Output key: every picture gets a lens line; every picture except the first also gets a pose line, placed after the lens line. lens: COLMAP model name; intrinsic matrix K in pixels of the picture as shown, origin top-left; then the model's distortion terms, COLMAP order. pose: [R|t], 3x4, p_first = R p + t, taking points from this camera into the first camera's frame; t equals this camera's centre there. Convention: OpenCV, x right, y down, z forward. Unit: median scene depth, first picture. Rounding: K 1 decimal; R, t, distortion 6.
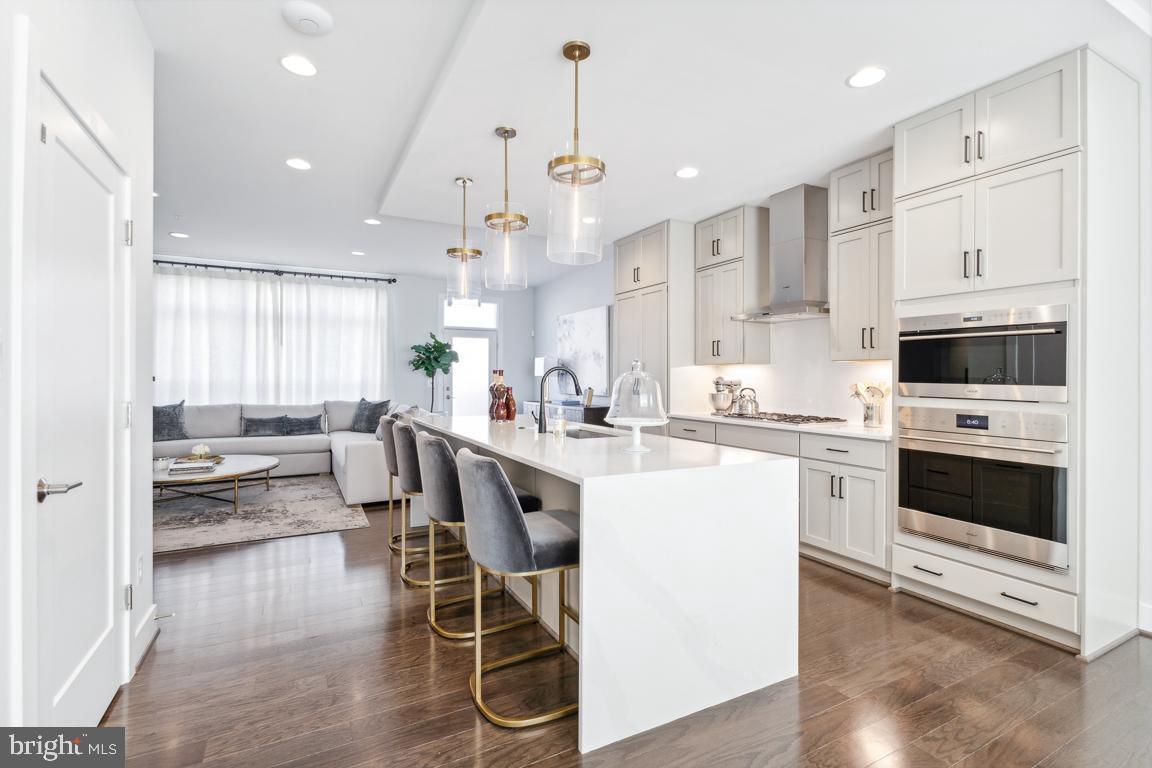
lens RADIAL K [[537.4, 0, 573.6], [0, 537.4, 372.5], [0, 0, 1]] dist [0.008554, -0.004361]
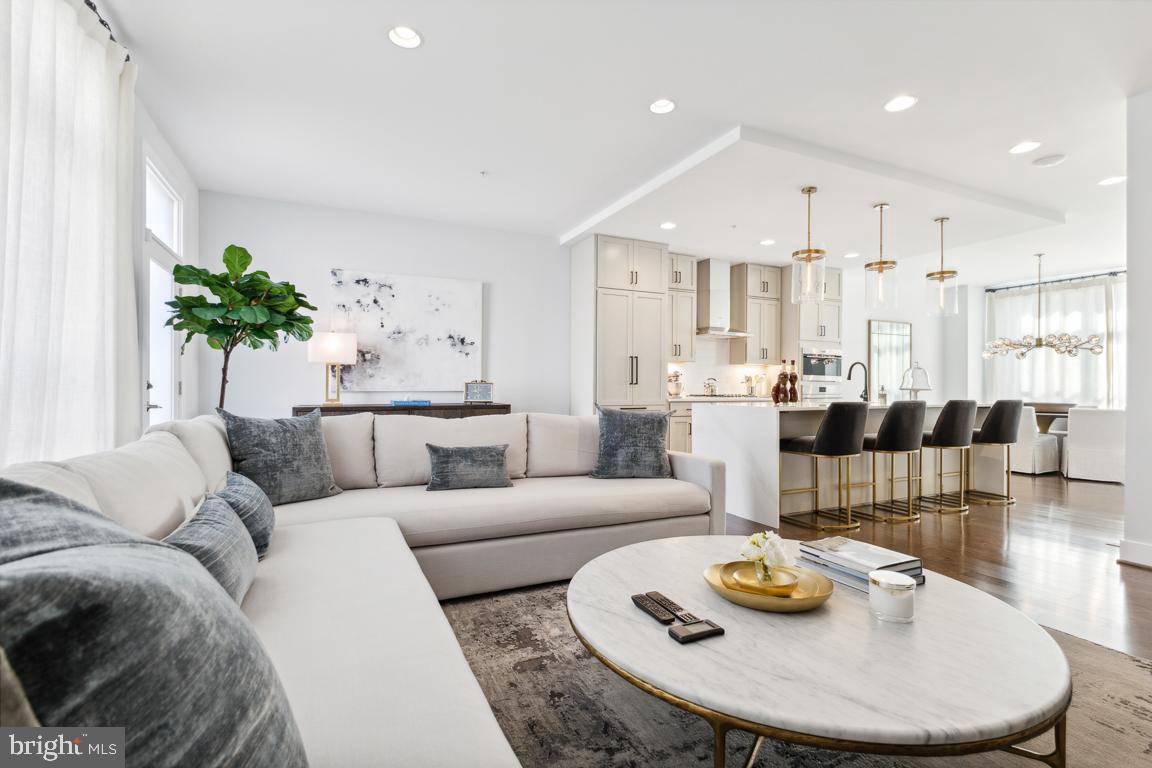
lens RADIAL K [[537.4, 0, 571.7], [0, 537.4, 384.1], [0, 0, 1]] dist [0.008554, -0.004361]
pose [[0.033245, 0.000680, 0.999447, -0.787469], [-0.013616, 0.999907, -0.000227, 0.032458], [-0.999354, -0.013601, 0.033252, 0.855667]]
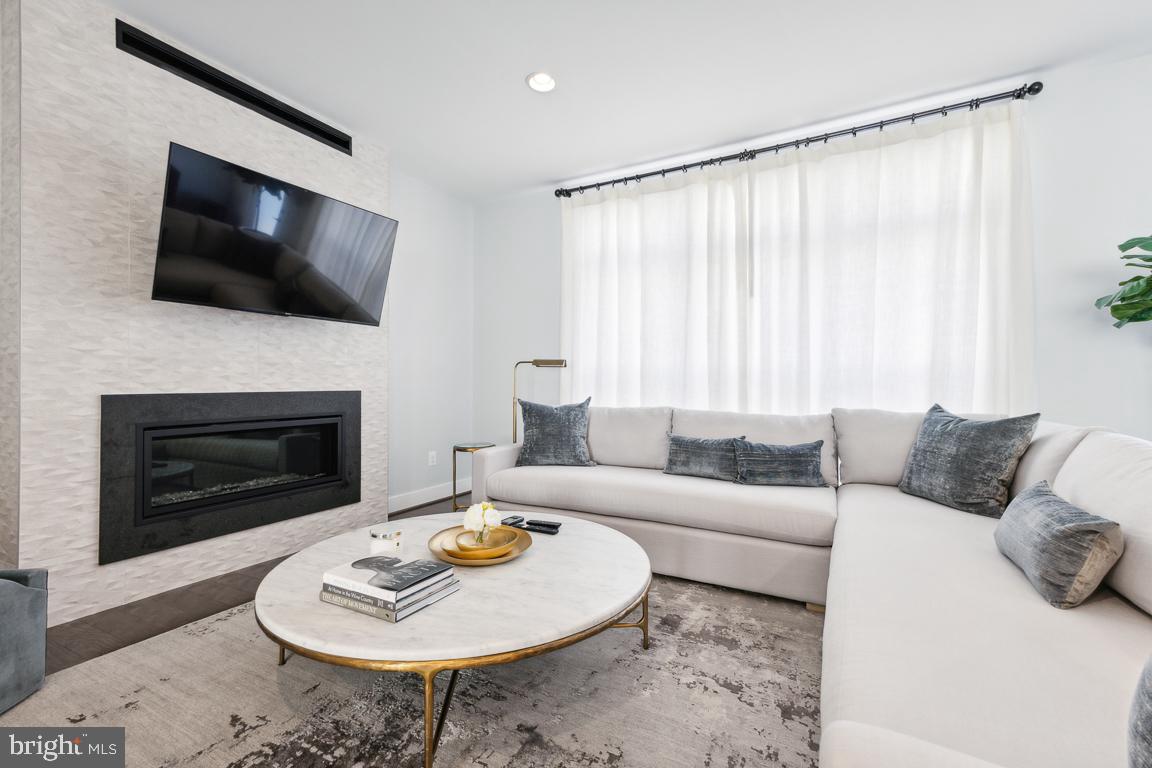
lens RADIAL K [[515.4, 0, 569.3], [0, 515.4, 384.6], [0, 0, 1]] dist [0.017525, -0.002091]
pose [[0.558503, -0.000478, -0.829502, -0.260692], [0.006446, 0.999972, 0.003764, 0.033592], [0.829477, -0.007449, 0.558491, 0.652020]]
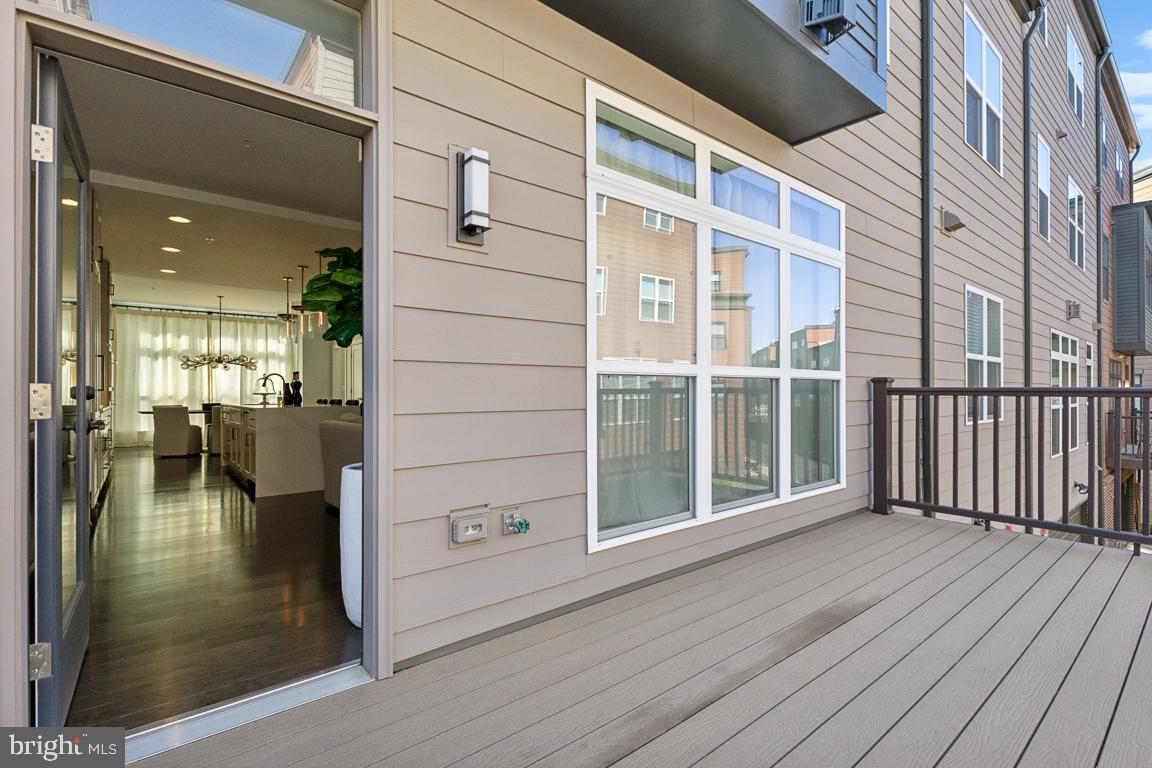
lens RADIAL K [[537.4, 0, 579.3], [0, 537.4, 386.6], [0, 0, 1]] dist [0.008554, -0.004361]
pose [[-0.975843, 0.000474, -0.218473, -0.350020], [0.004342, 0.999842, -0.017224, 0.040505], [0.218430, -0.017757, -0.975691, 1.588331]]
